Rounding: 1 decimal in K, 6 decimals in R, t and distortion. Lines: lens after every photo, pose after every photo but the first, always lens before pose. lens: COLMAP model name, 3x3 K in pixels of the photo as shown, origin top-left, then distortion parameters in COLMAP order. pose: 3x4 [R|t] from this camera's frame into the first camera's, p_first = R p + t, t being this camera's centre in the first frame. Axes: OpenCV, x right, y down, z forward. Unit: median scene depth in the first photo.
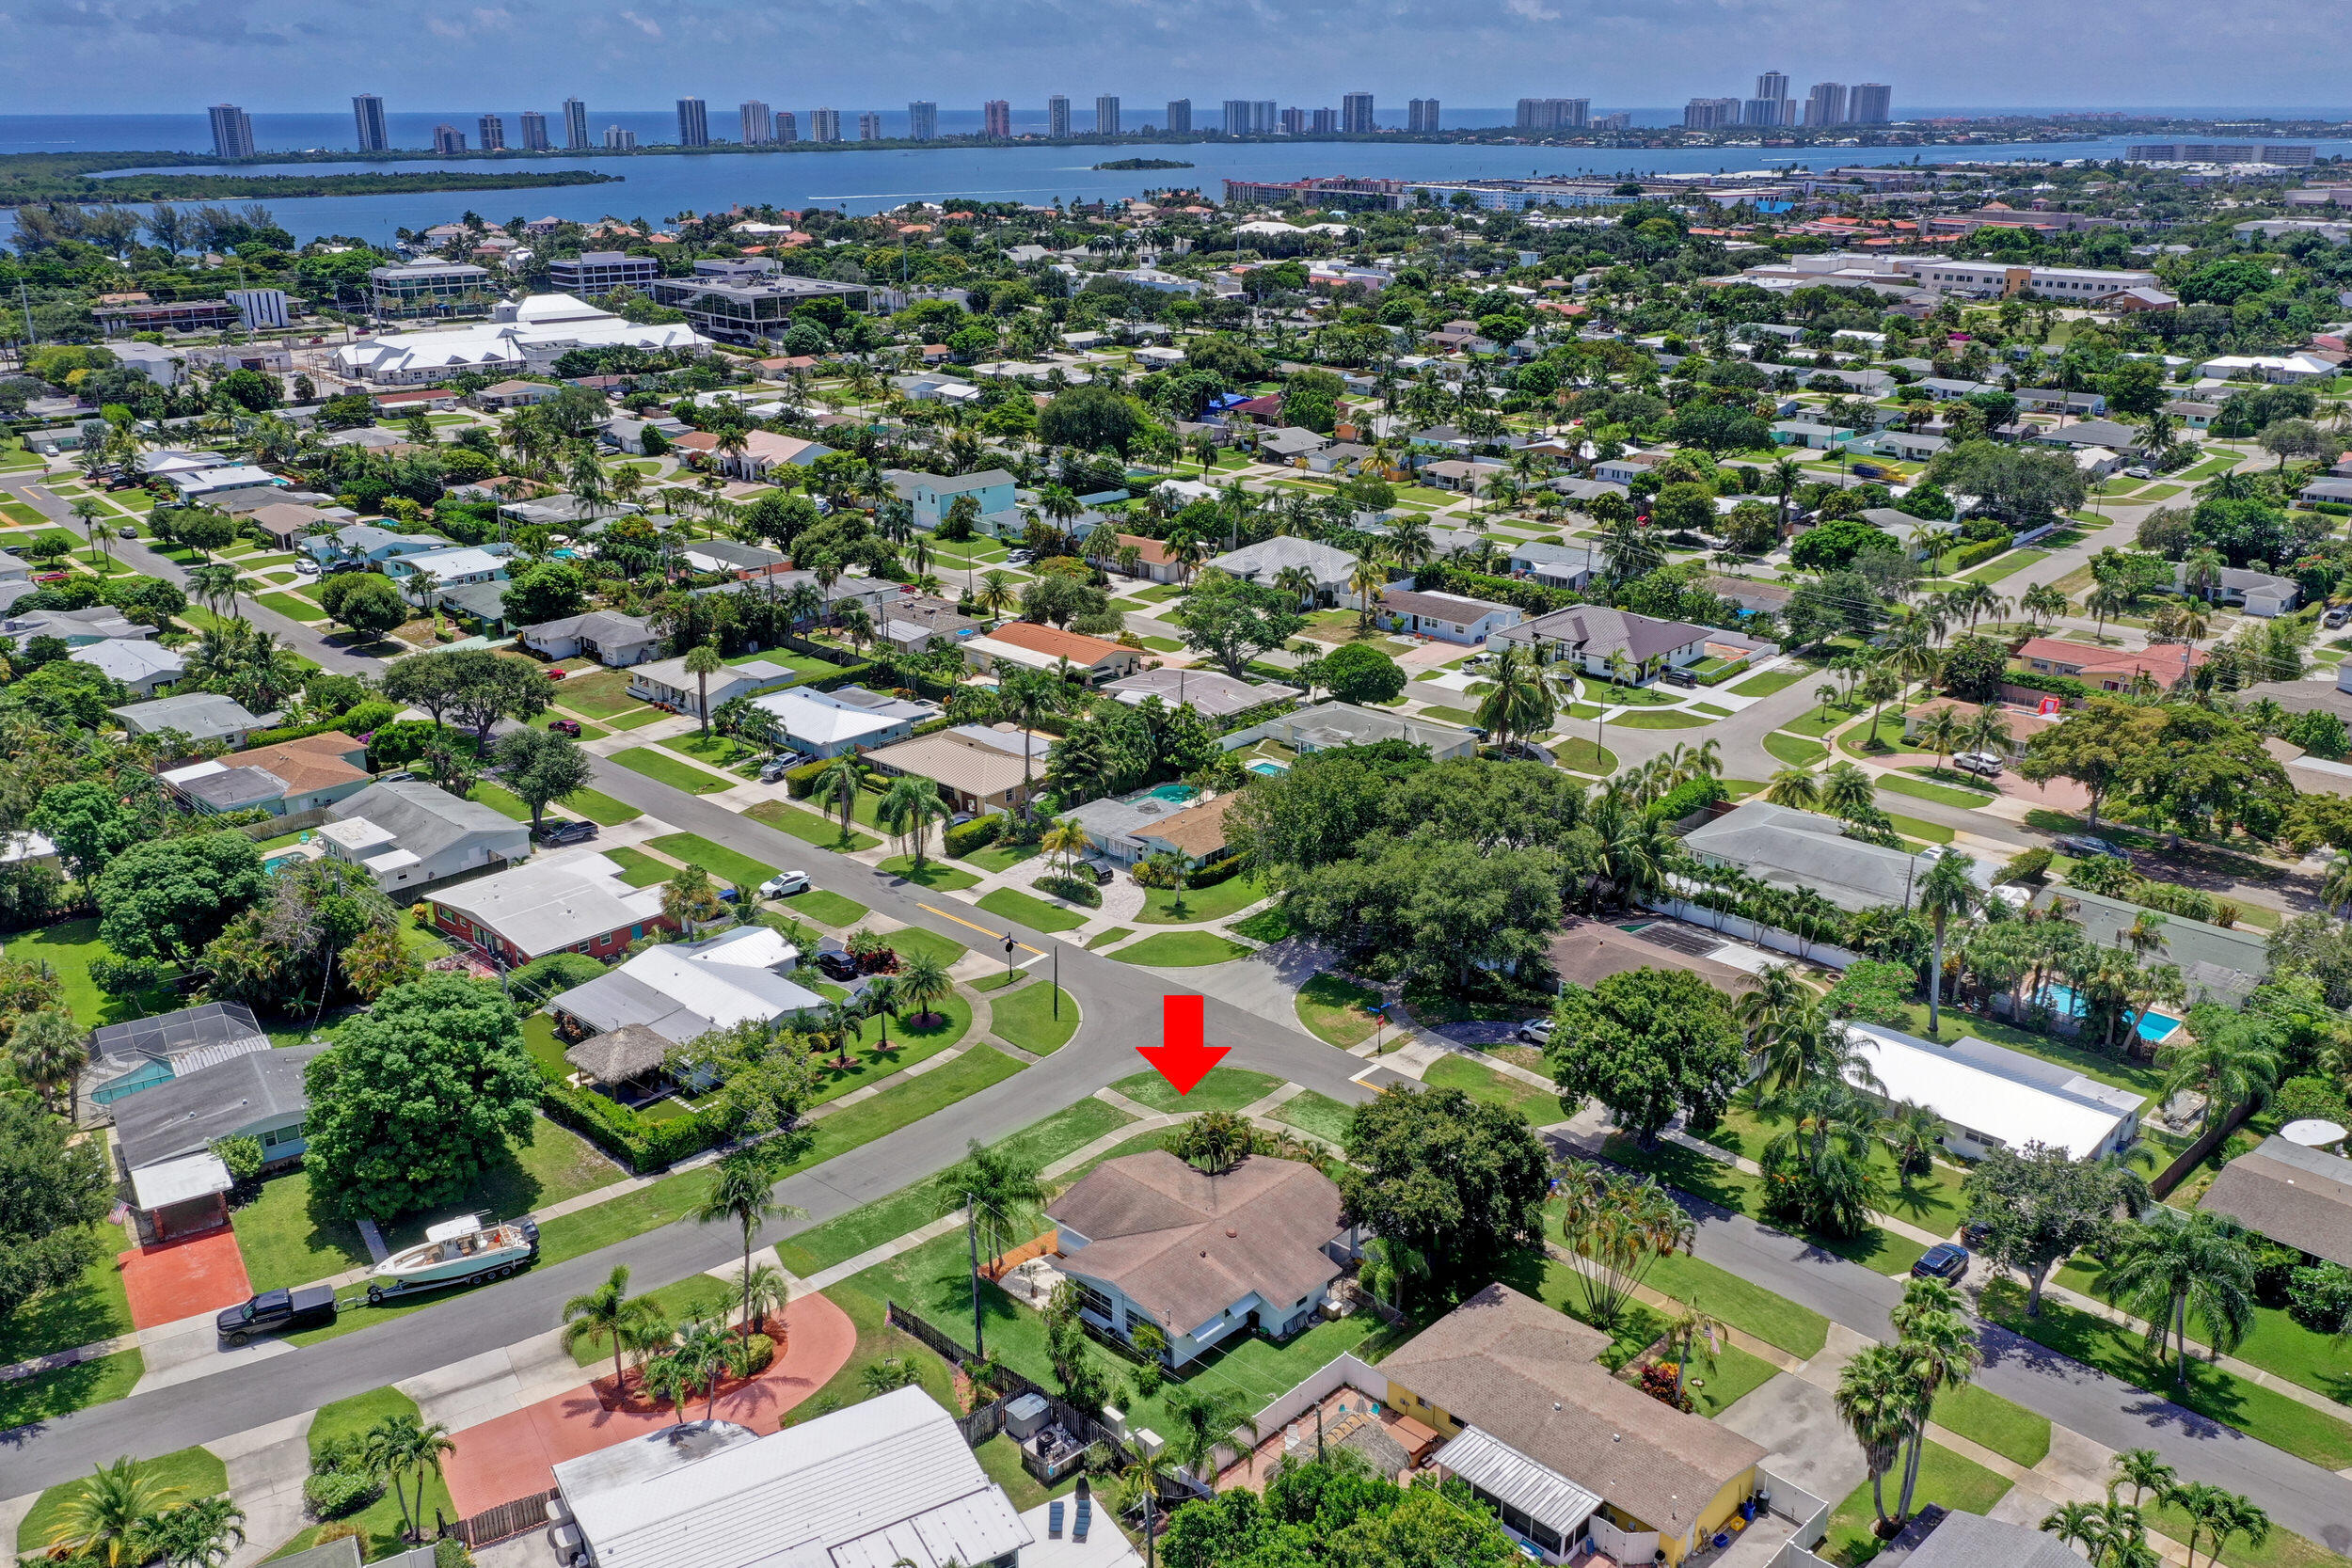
lens RADIAL K [[1917.3, 0, 1170.7], [0, 1917.3, 741.5], [0, 0, 1]] dist [-0.003048, 0.003271]
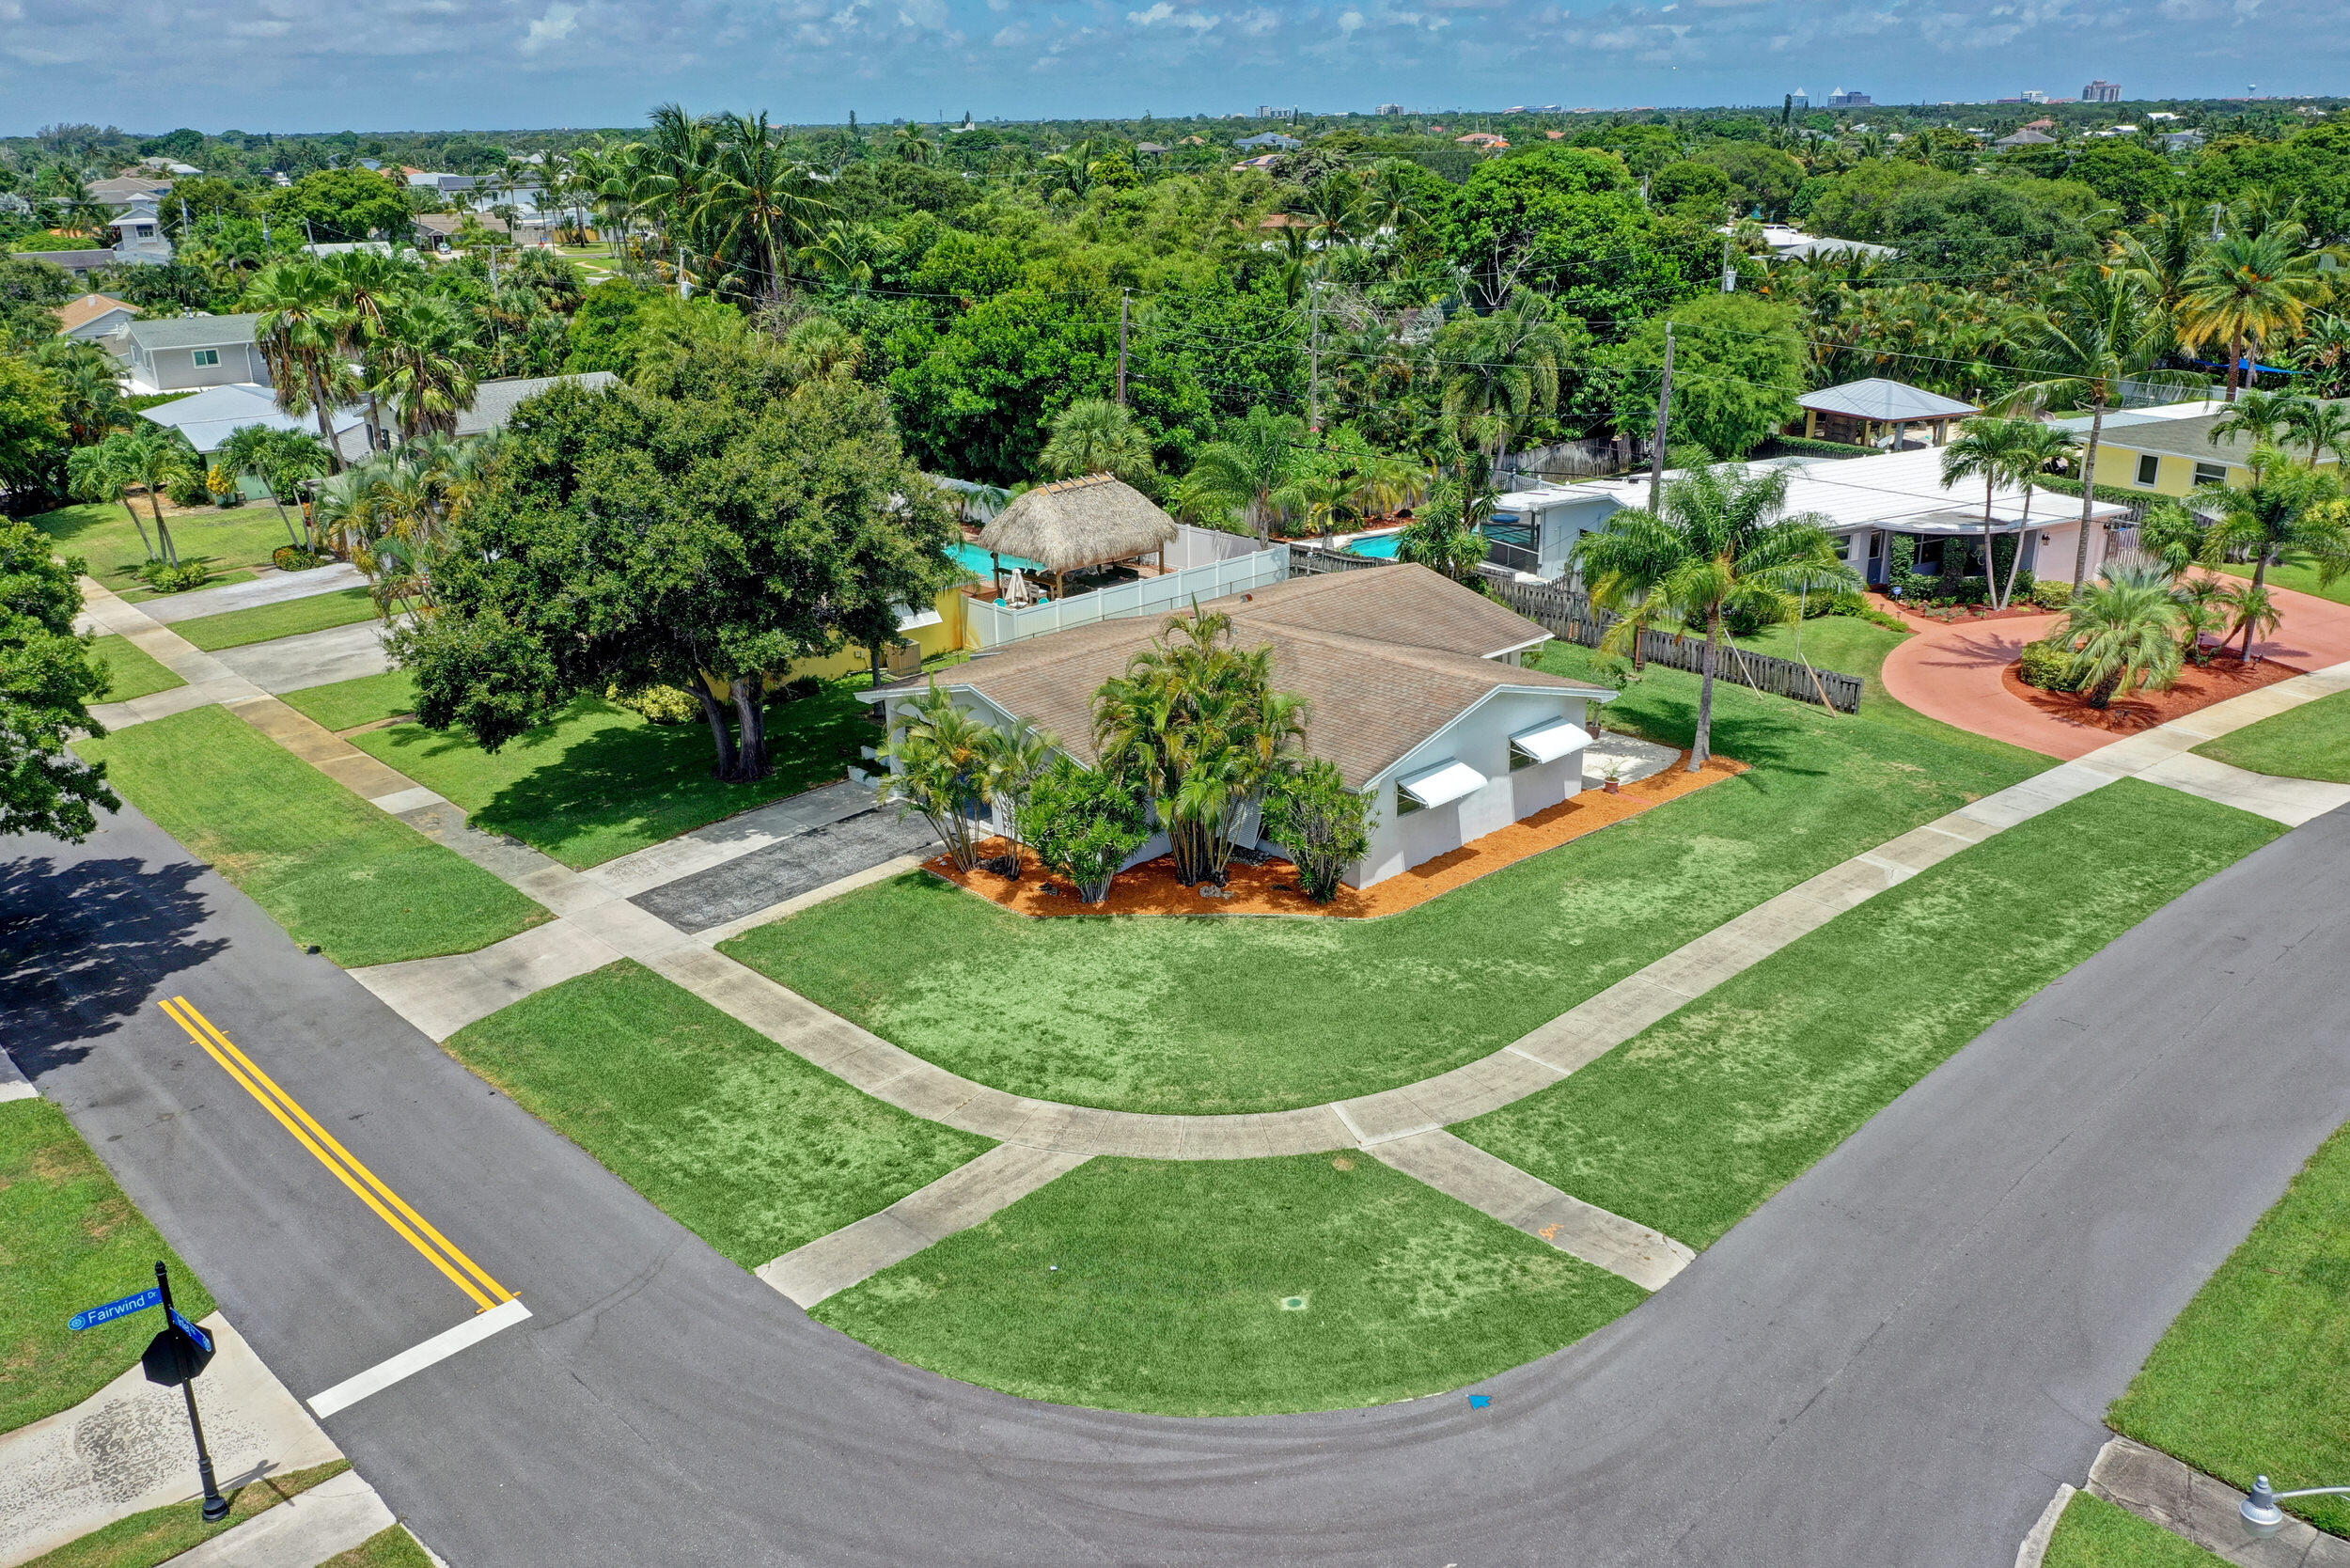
lens RADIAL K [[1862.5, 0, 1172.7], [0, 1862.5, 780.5], [0, 0, 1]] dist [-0.004845, 0.002301]
pose [[-0.998933, 0.006041, 0.045786, 0.007893], [0.032987, 0.787197, 0.615818, 0.002077], [-0.032323, 0.616672, -0.786557, 0.837728]]
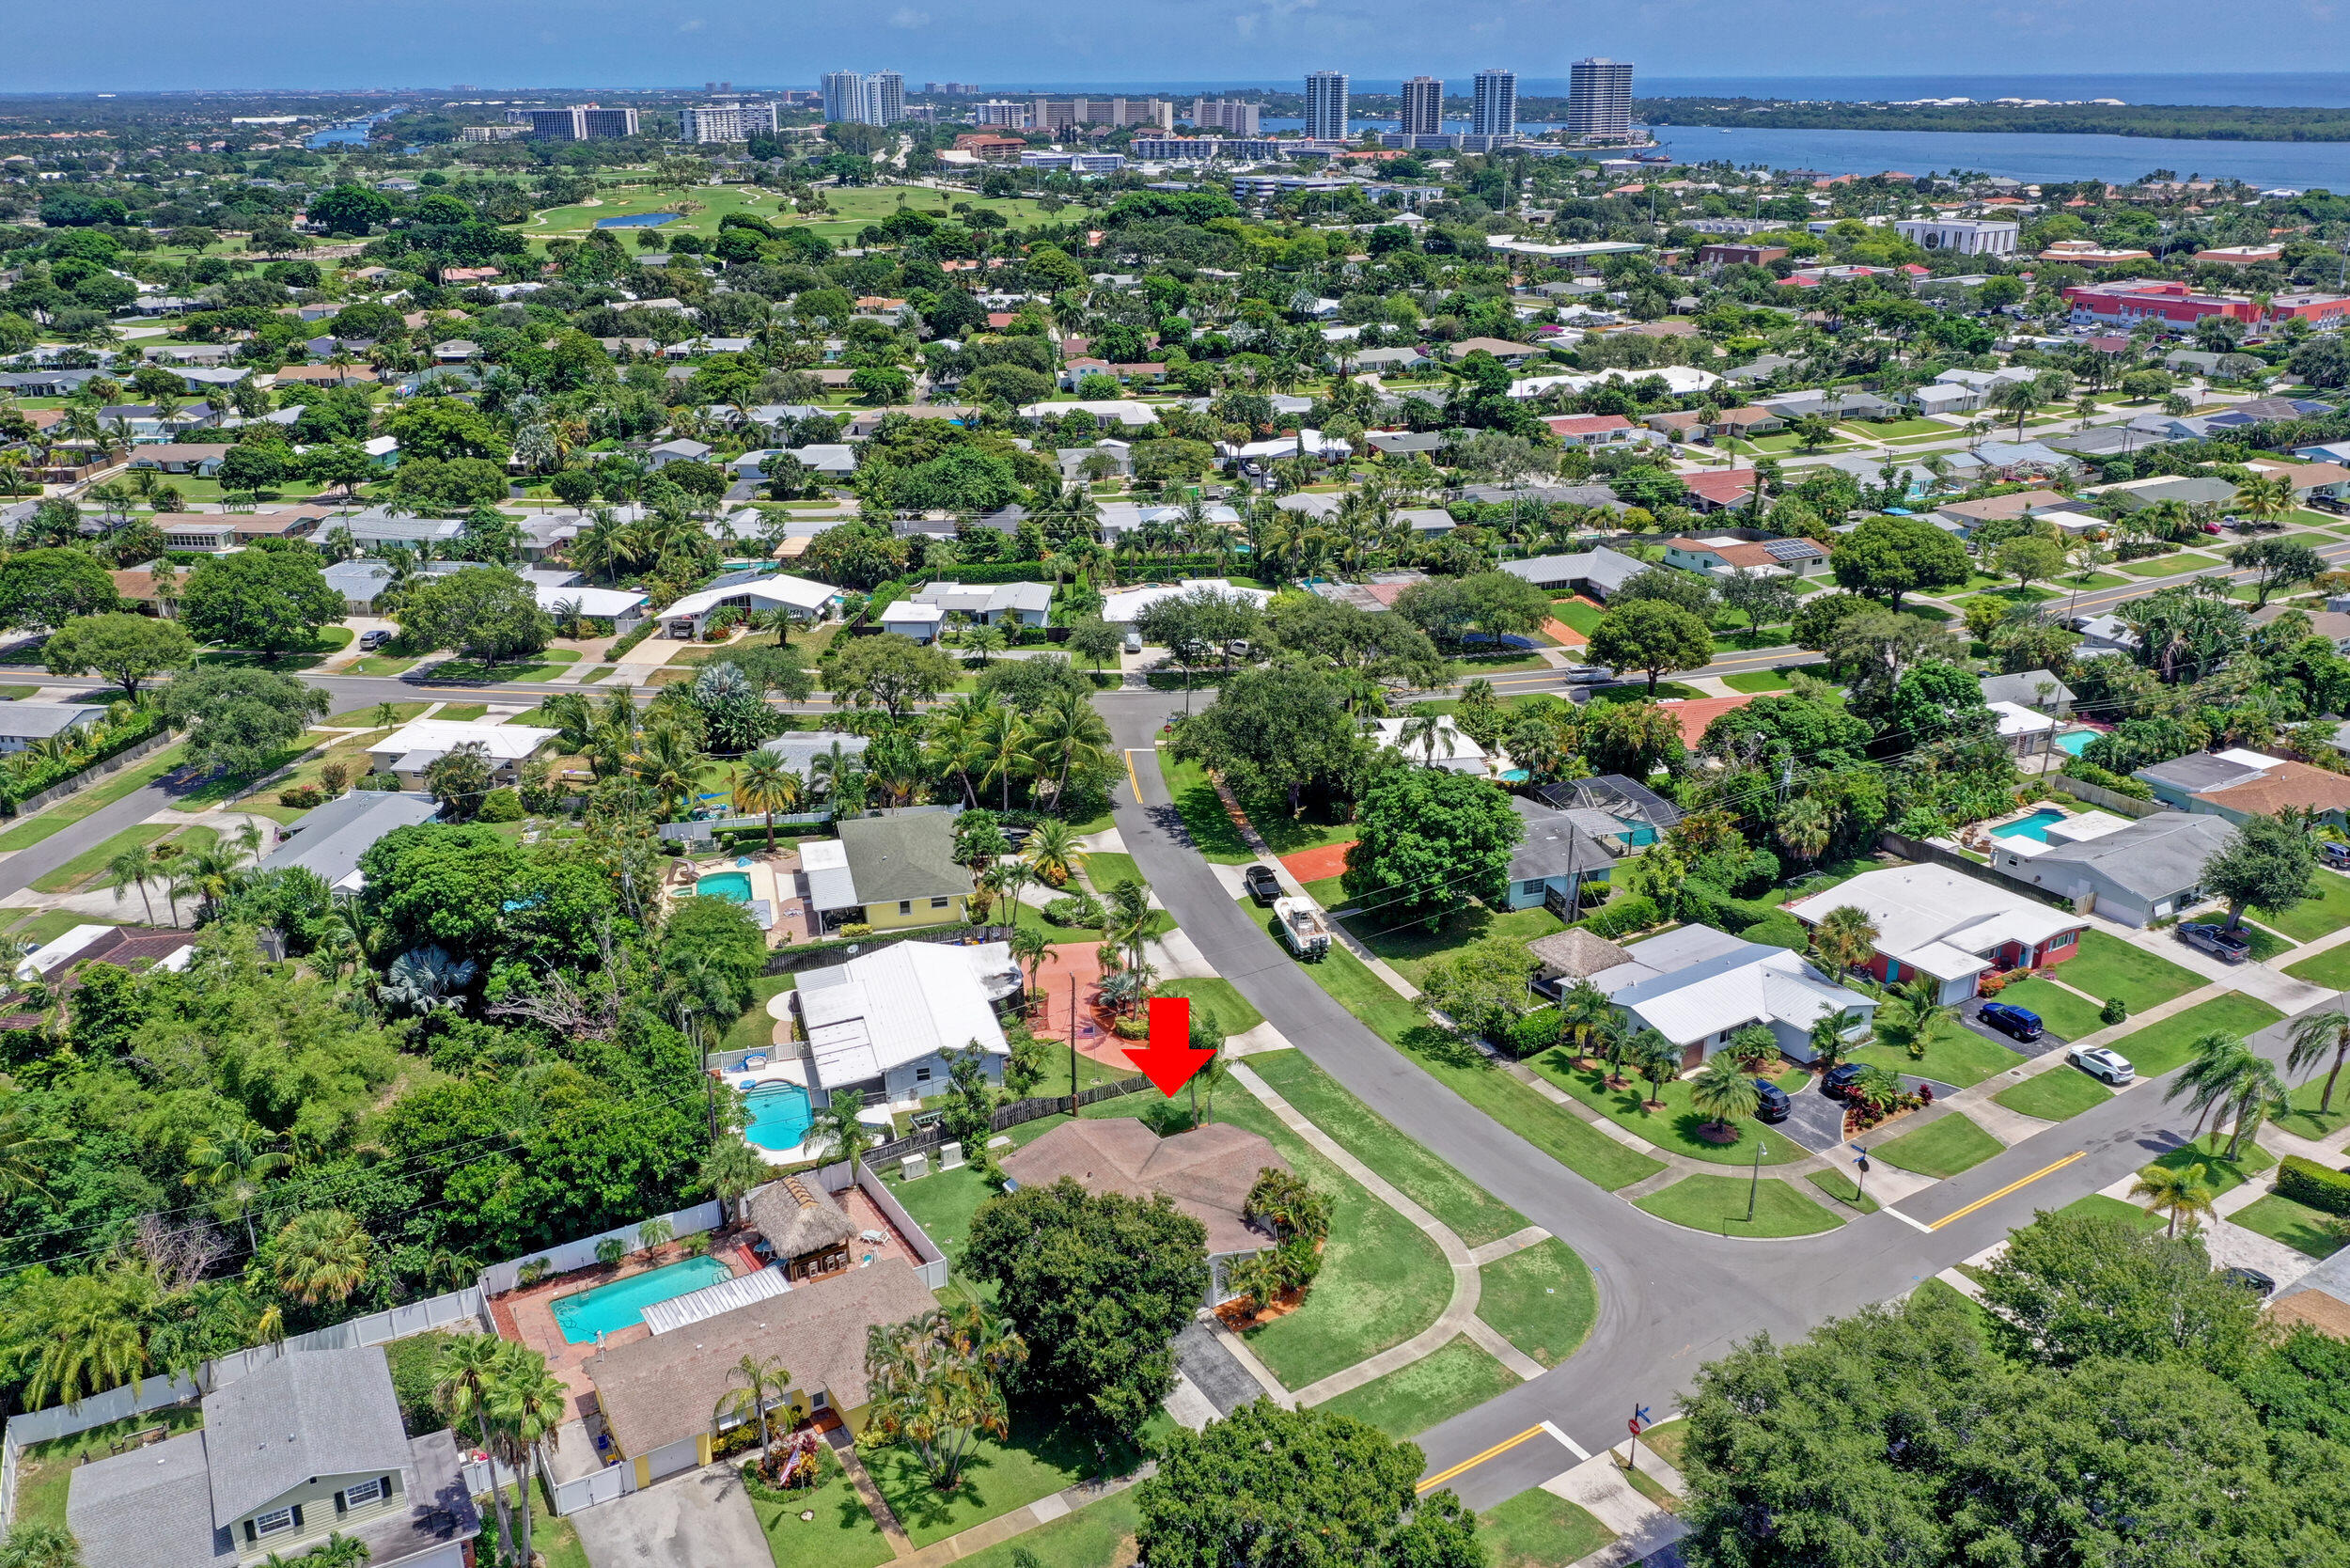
lens RADIAL K [[1908.0, 0, 1175.0], [0, 1908.0, 784.0], [0, 0, 1]] dist [-0.004714, 0.002808]
pose [[-0.251456, 0.342697, -0.905168, 0.524024], [-0.295556, 0.863358, 0.408974, -0.215113], [0.921638, 0.370367, -0.115811, 0.642702]]
